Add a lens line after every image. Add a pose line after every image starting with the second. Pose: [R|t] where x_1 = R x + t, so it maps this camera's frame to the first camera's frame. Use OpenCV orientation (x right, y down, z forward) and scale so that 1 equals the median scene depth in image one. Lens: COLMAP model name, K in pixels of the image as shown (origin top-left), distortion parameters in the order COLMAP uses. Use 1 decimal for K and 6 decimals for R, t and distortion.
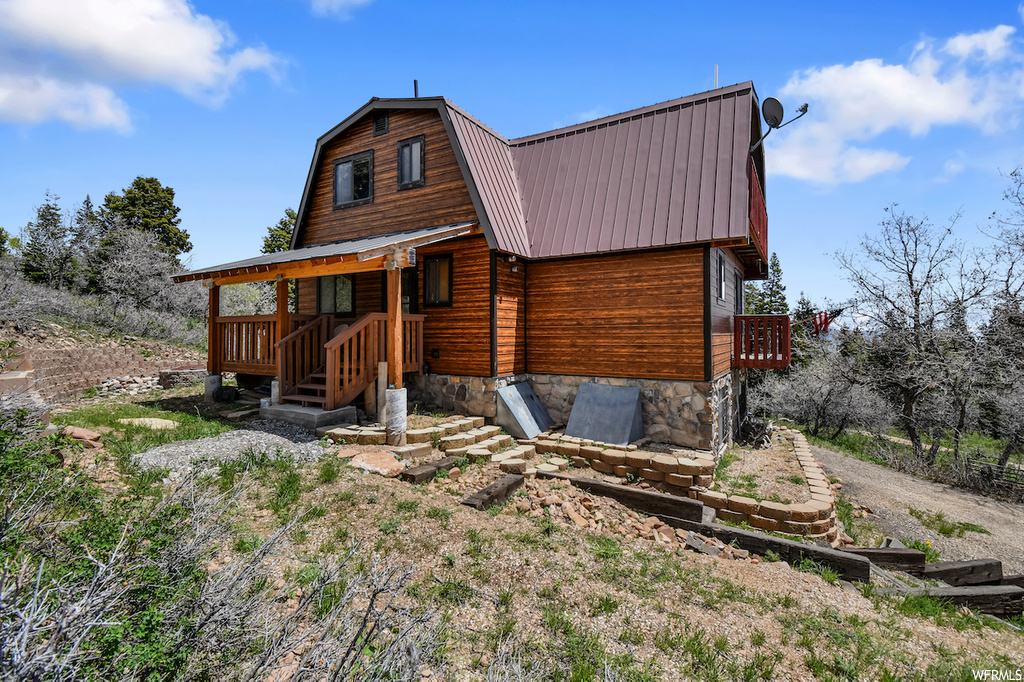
lens RADIAL K [[470.2, 0, 511.3], [0, 470.2, 344.7], [0, 0, 1]] dist [-0.006198, -0.001058]
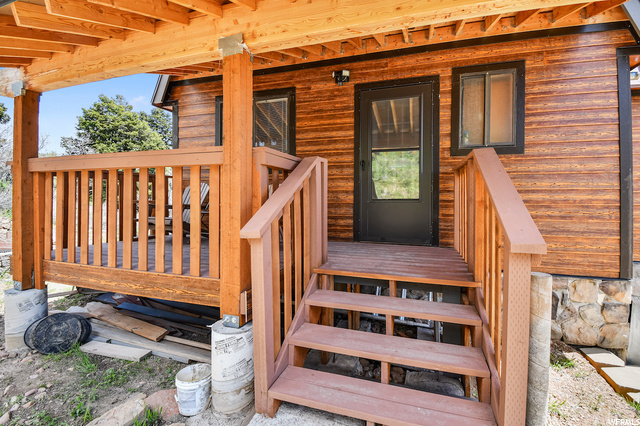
lens RADIAL K [[293.9, 0, 323.1], [0, 293.9, 207.9], [0, 0, 1]] dist [-0.006198, -0.001058]
pose [[0.976295, 0.002910, 0.216425, -0.440625], [-0.006557, 0.999848, 0.016135, -0.018697], [-0.216345, -0.017172, 0.976166, 0.704469]]
